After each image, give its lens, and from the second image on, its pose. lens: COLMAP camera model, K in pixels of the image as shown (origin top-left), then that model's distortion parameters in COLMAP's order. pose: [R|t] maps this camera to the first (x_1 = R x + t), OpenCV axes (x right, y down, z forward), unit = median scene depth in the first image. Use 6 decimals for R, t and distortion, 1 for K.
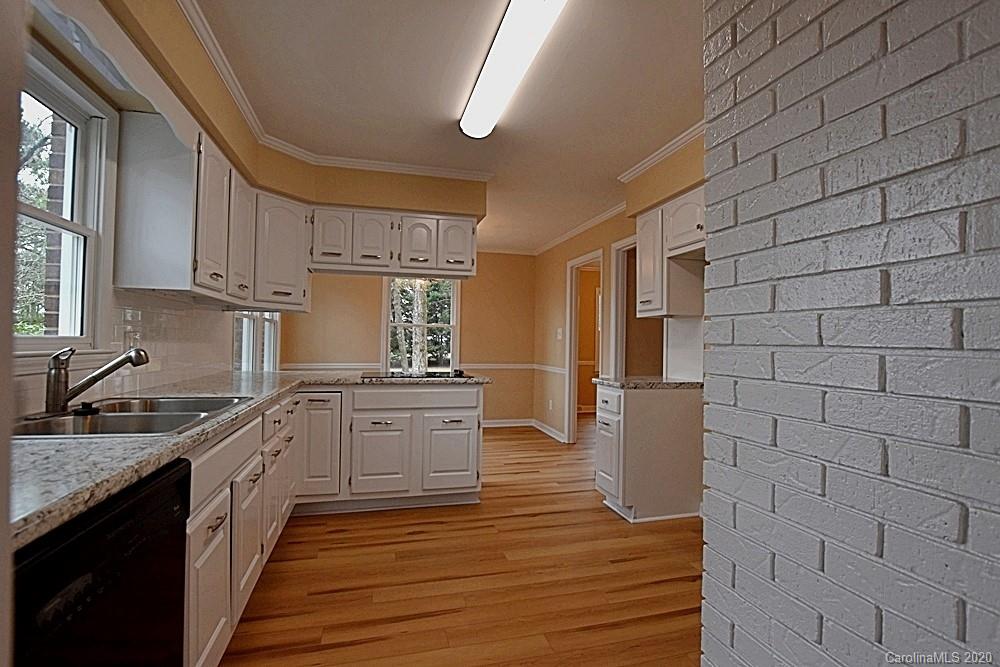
lens RADIAL K [[471.1, 0, 500.0], [0, 471.1, 333.5], [0, 0, 1]] dist [-0.026264, 0.000523]
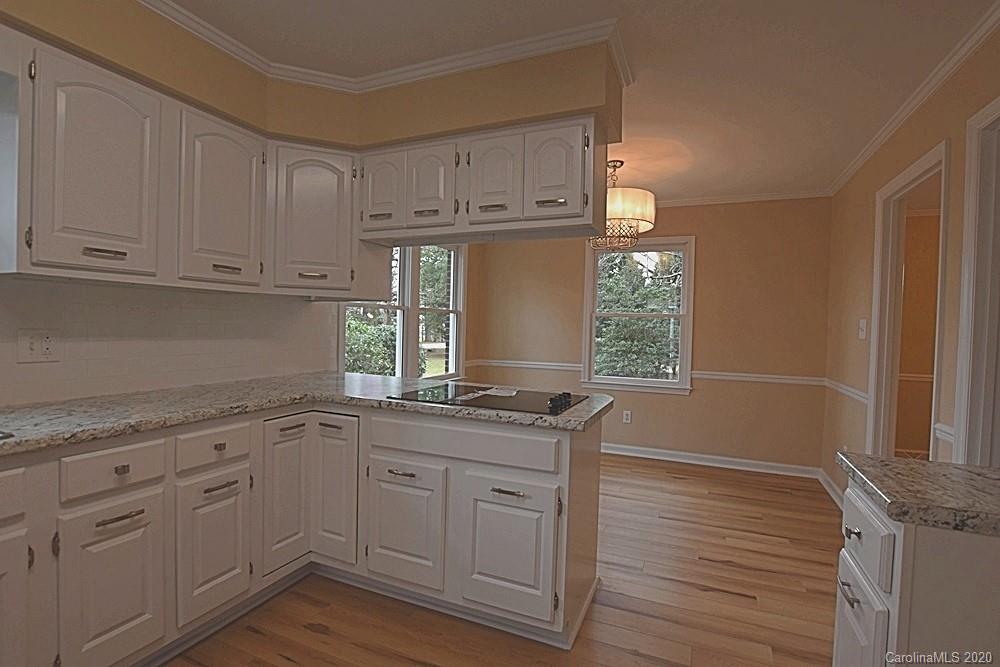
lens RADIAL K [[471.1, 0, 500.0], [0, 471.1, 333.5], [0, 0, 1]] dist [-0.026264, 0.000523]
pose [[0.787390, 0.013986, -0.616296, 0.219809], [-0.001204, 0.999776, 0.021151, -0.008226], [0.616454, -0.015913, 0.787230, 0.557264]]
